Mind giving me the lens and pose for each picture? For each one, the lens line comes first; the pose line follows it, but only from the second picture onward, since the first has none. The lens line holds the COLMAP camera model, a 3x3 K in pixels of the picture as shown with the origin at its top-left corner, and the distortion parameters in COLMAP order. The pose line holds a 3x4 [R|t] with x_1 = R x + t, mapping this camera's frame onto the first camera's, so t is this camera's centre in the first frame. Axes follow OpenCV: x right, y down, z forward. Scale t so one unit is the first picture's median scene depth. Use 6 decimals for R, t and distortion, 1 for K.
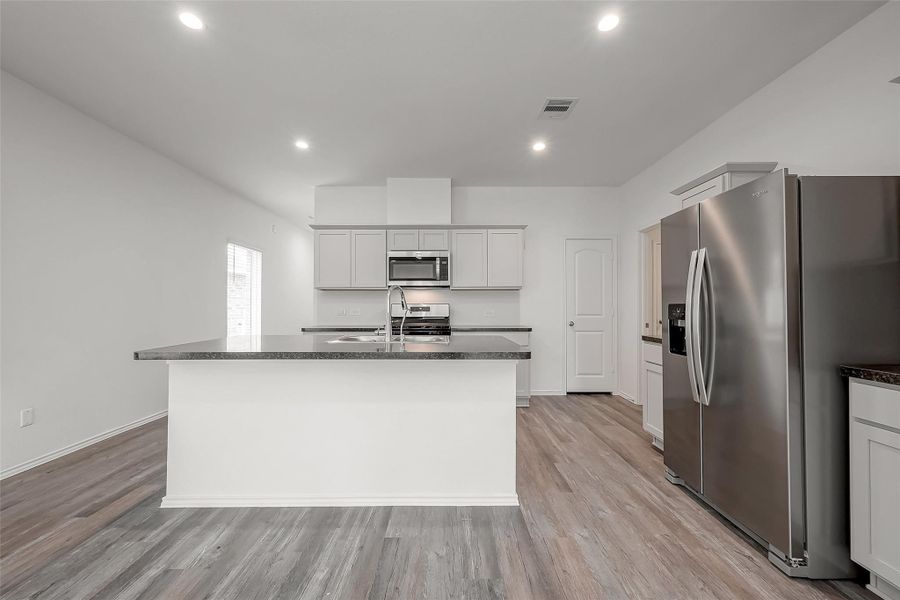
lens RADIAL K [[353.9, 0, 449.2], [0, 353.9, 299.7], [0, 0, 1]] dist [-0.001583, 0.000408]
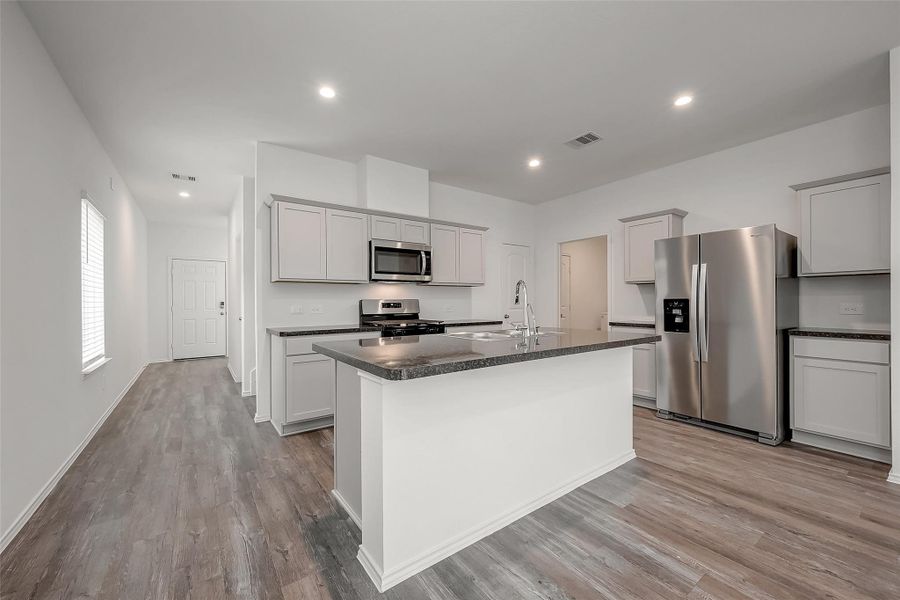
lens RADIAL K [[353.9, 0, 448.5], [0, 353.9, 300.5], [0, 0, 1]] dist [-0.001583, 0.000408]
pose [[0.815526, -0.002968, 0.578713, -0.794842], [-0.003527, 0.999943, 0.010098, 0.006892], [-0.578710, -0.010276, 0.815469, 0.261620]]
